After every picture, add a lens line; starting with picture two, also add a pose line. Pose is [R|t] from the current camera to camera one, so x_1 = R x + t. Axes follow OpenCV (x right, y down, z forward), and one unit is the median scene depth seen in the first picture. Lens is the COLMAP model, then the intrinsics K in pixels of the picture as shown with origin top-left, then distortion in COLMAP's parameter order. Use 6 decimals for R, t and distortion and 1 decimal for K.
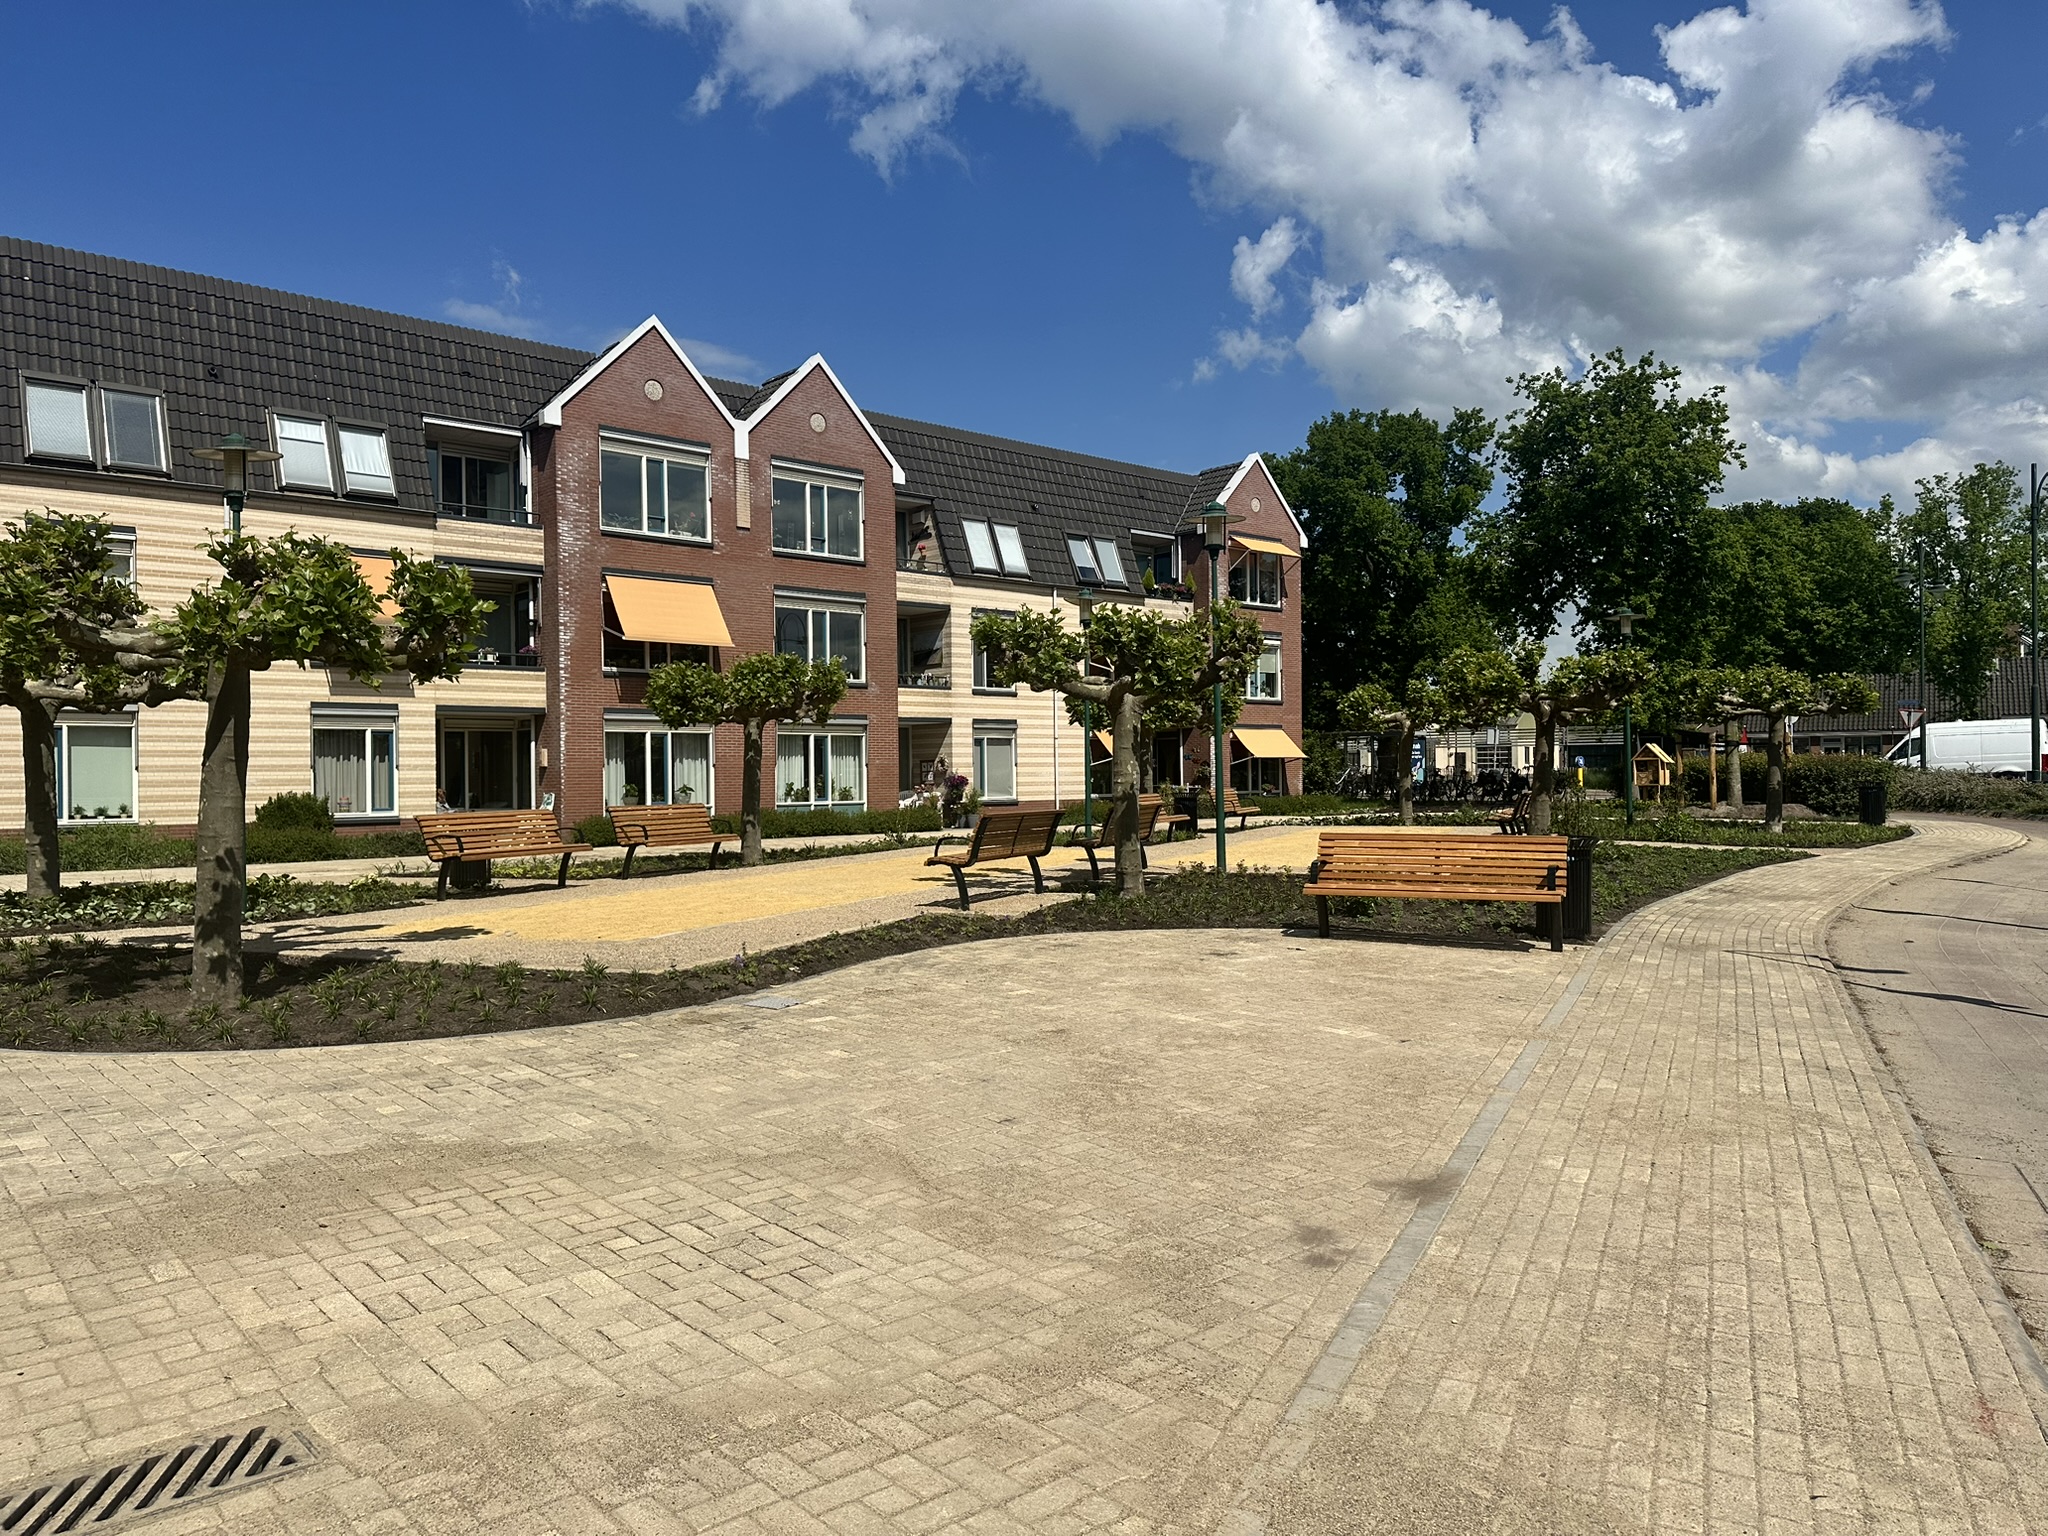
lens RADIAL K [[1415.8, 0, 1019.8], [0, 1415.8, 831.2], [0, 0, 1]] dist [0.079753, -0.100208]
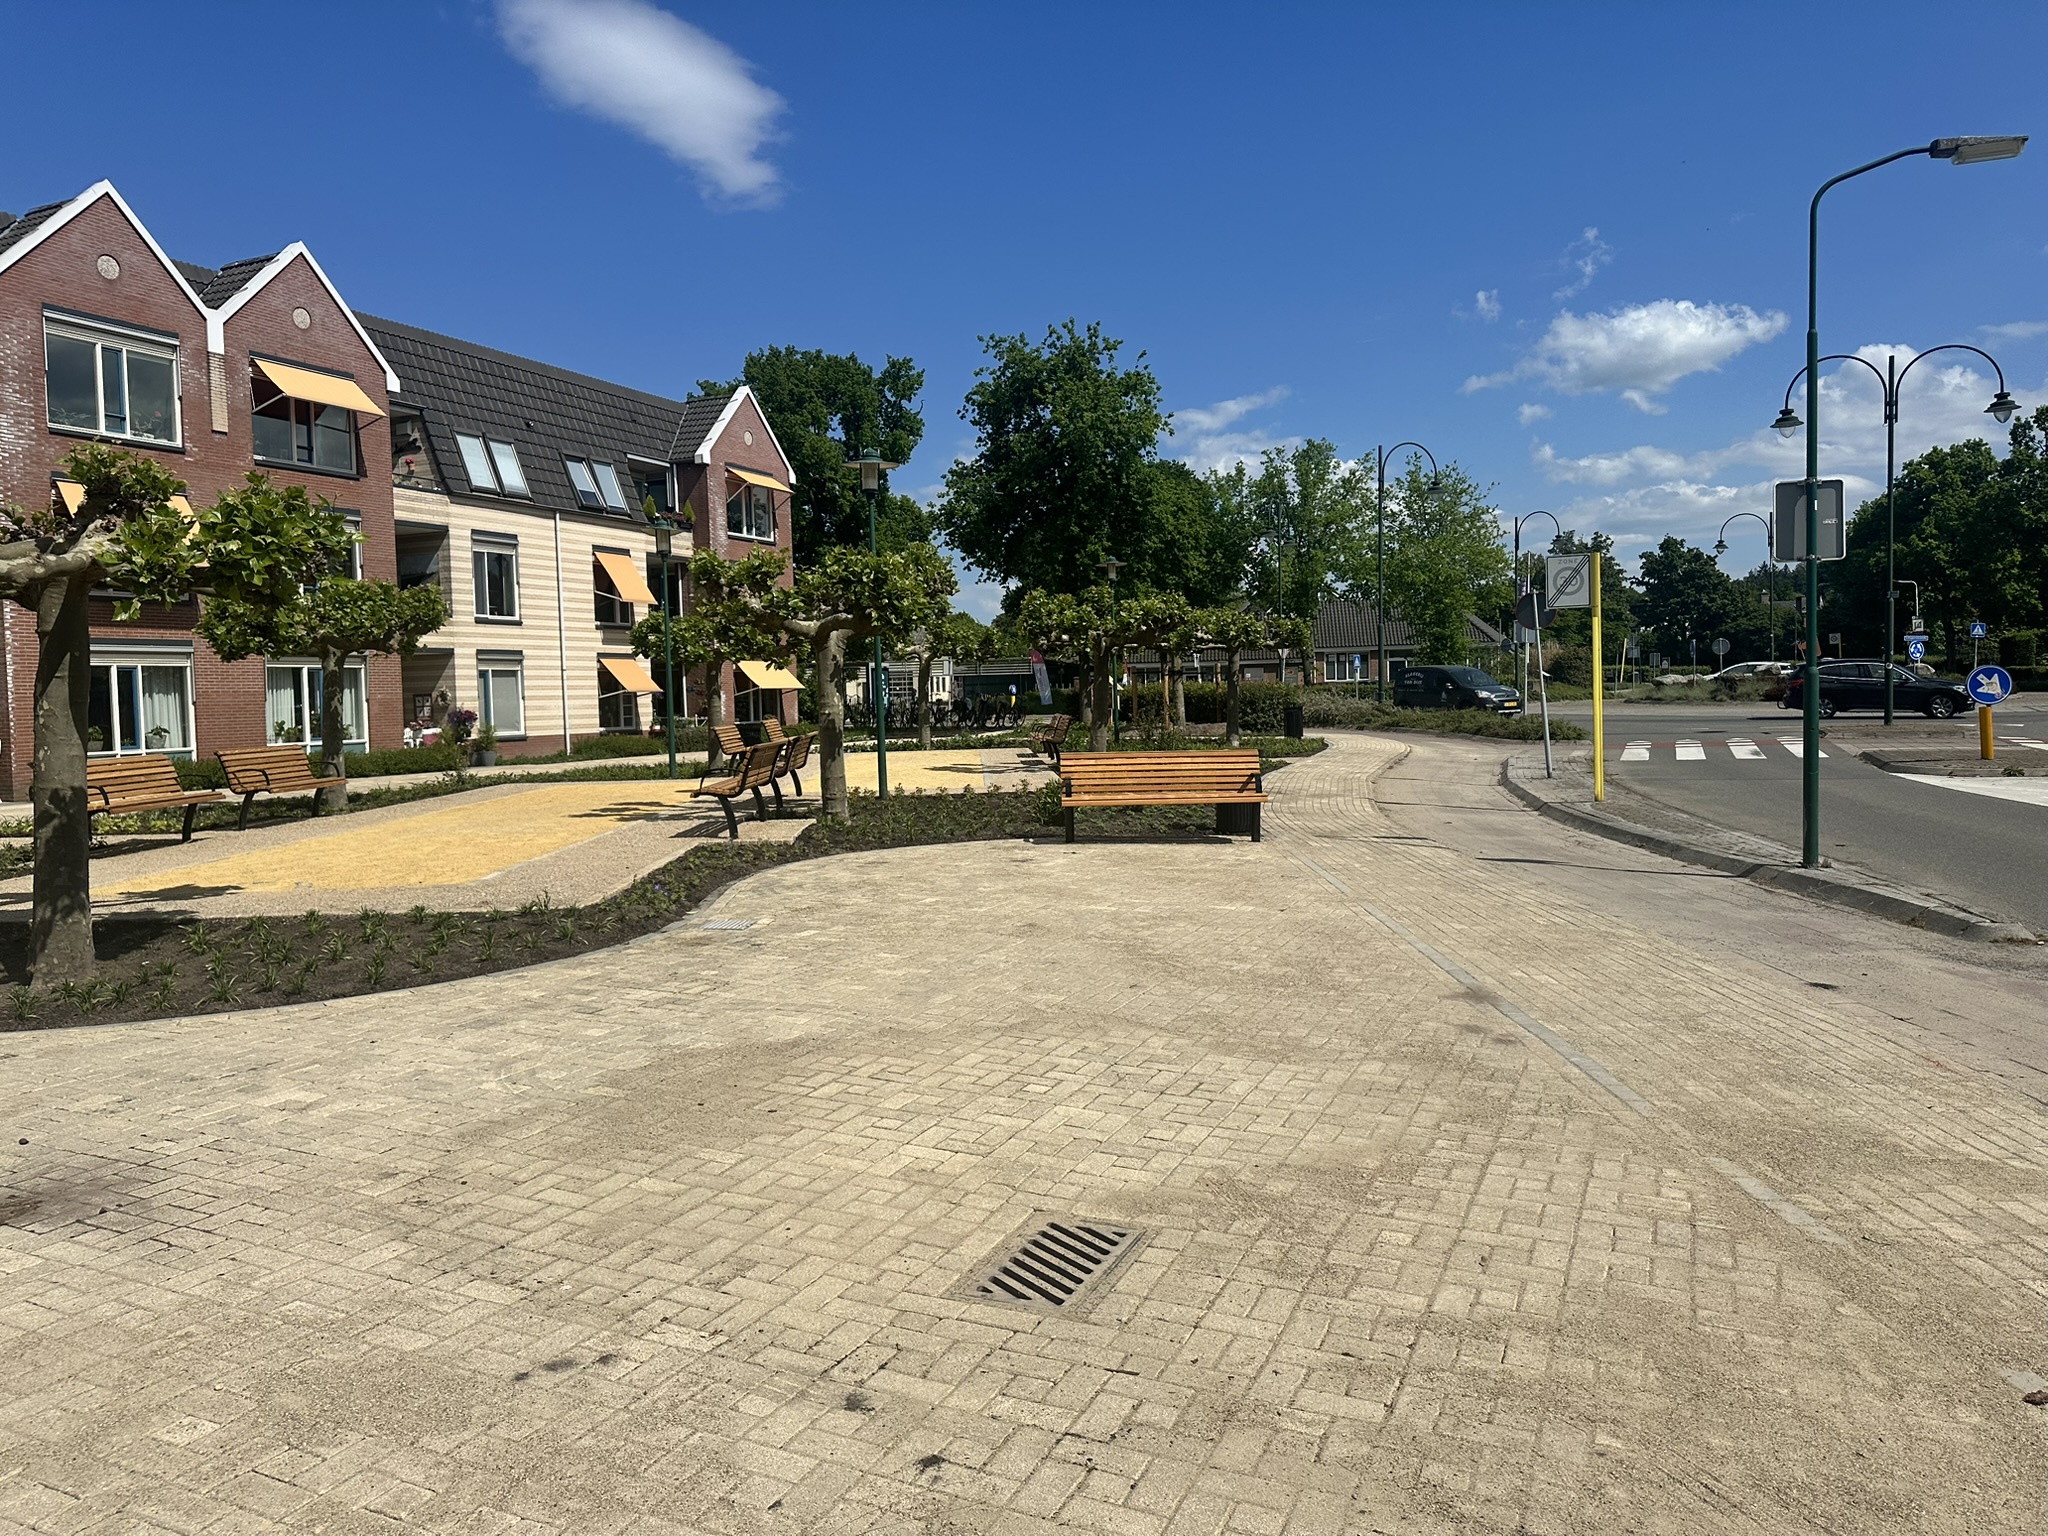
lens RADIAL K [[1420.2, 0, 1024.0], [0, 1420.2, 768.0], [0, 0, 1]] dist [0.147131, -0.249054]
pose [[0.913164, -0.033800, 0.406188, -0.109076], [0.032408, 0.999422, 0.010309, 0.000688], [-0.406301, 0.003750, 0.913731, -0.013800]]
